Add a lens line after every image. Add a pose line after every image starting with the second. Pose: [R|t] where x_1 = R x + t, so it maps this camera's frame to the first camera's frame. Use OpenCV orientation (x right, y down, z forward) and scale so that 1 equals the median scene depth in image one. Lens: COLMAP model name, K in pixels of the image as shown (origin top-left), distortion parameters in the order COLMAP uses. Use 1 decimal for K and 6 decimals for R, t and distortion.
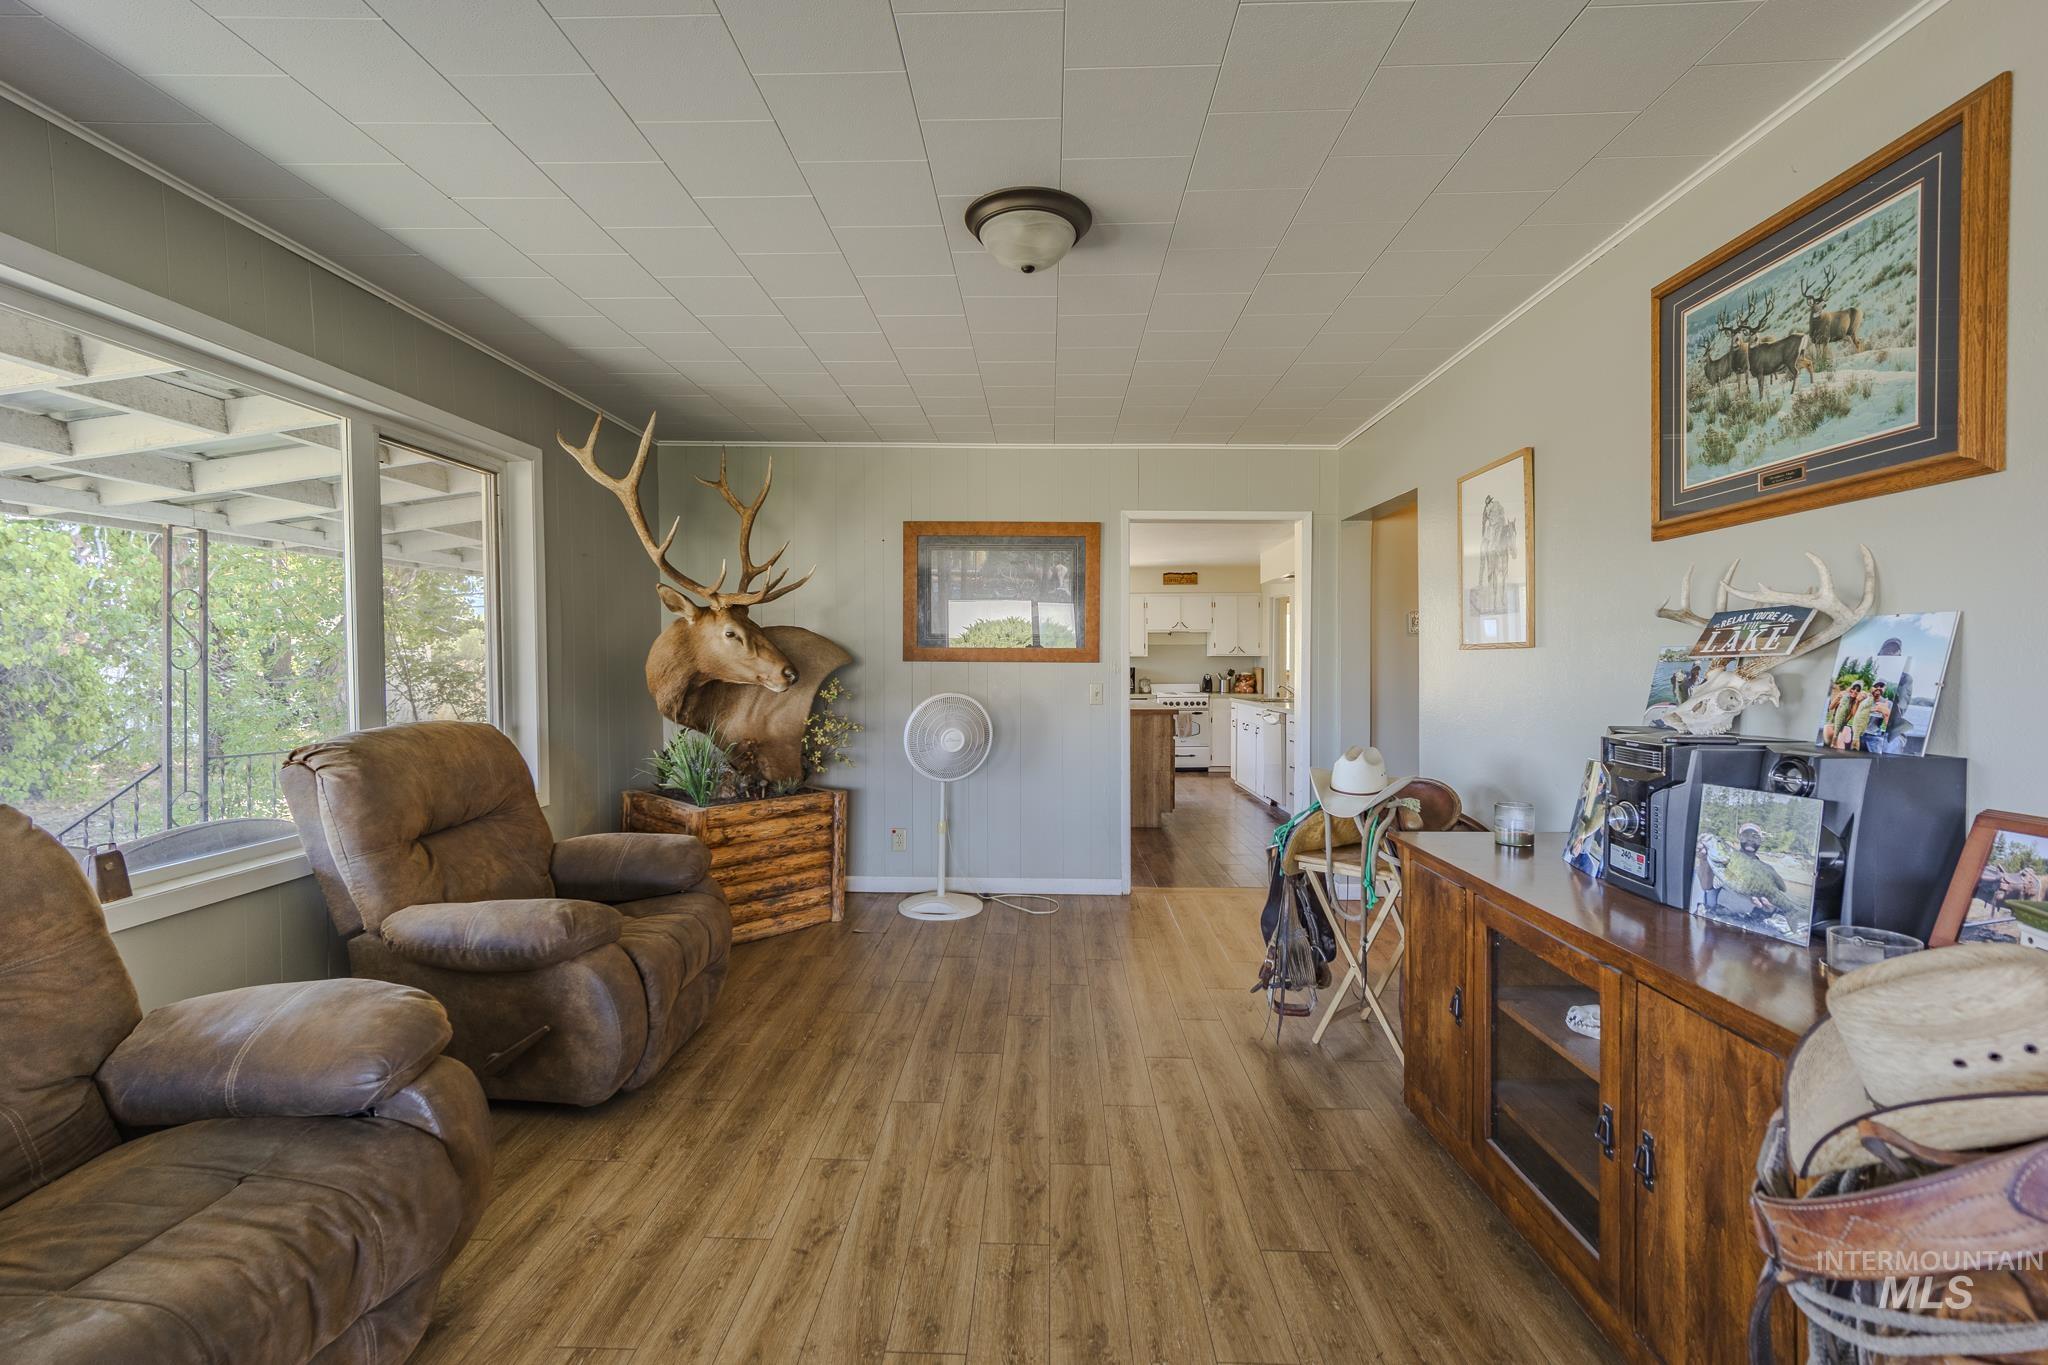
lens RADIAL K [[879.1, 0, 1024.0], [0, 879.1, 682.5], [0, 0, 1]] dist [0.000124, 0.000008]
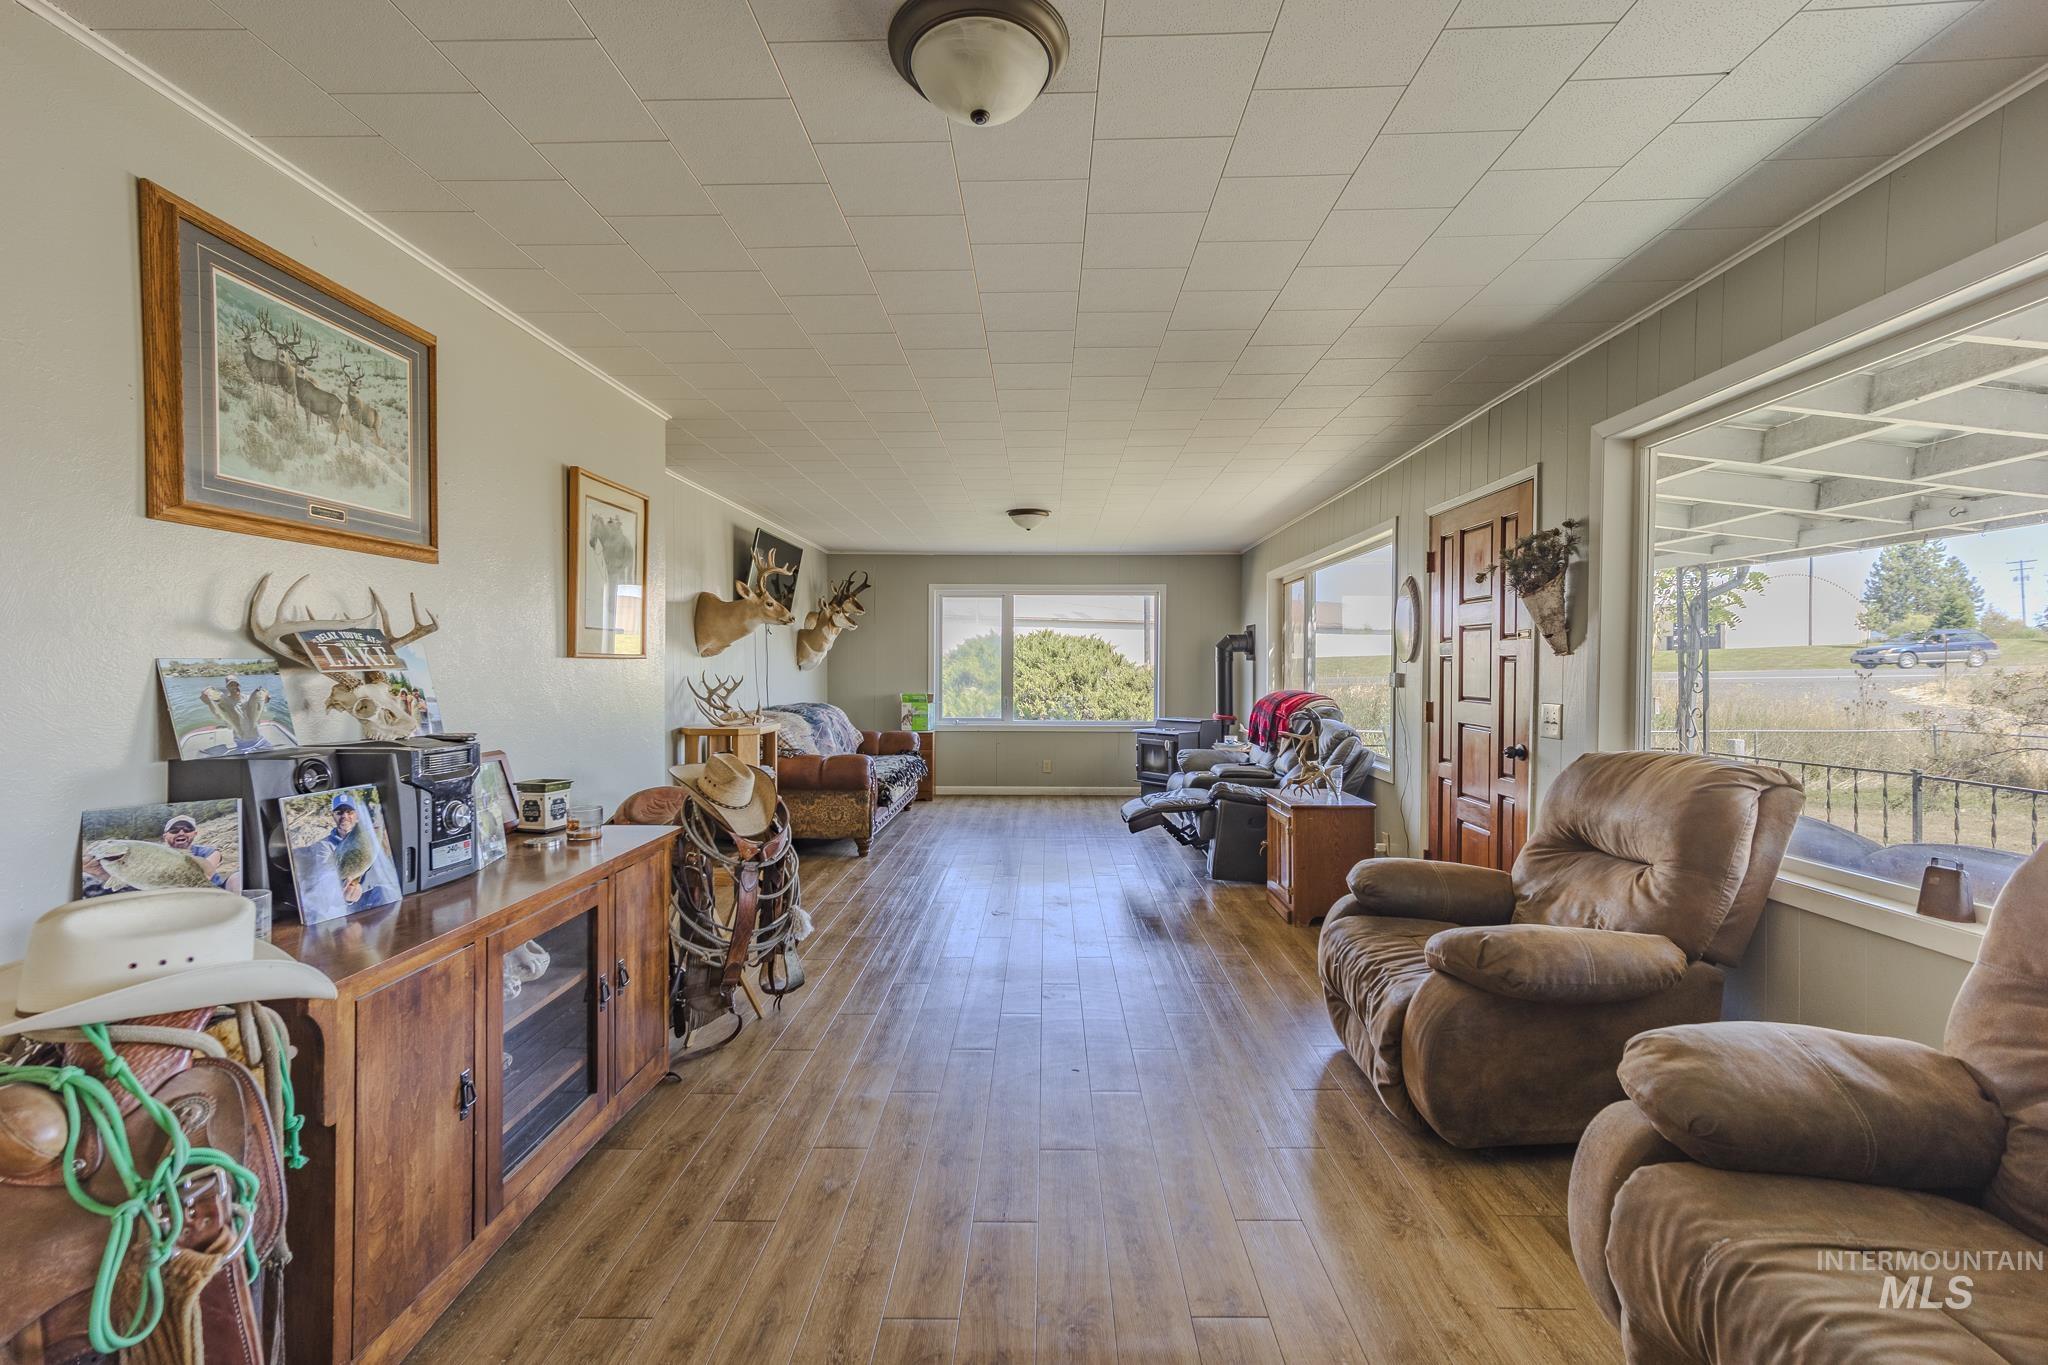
lens RADIAL K [[879.1, 0, 1024.0], [0, 879.1, 682.5], [0, 0, 1]] dist [0.000124, 0.000008]
pose [[-0.999993, 0.003571, -0.000952, -0.018573], [0.003529, 0.999167, 0.040658, -0.029753], [0.001096, 0.040654, -0.999173, 1.104505]]
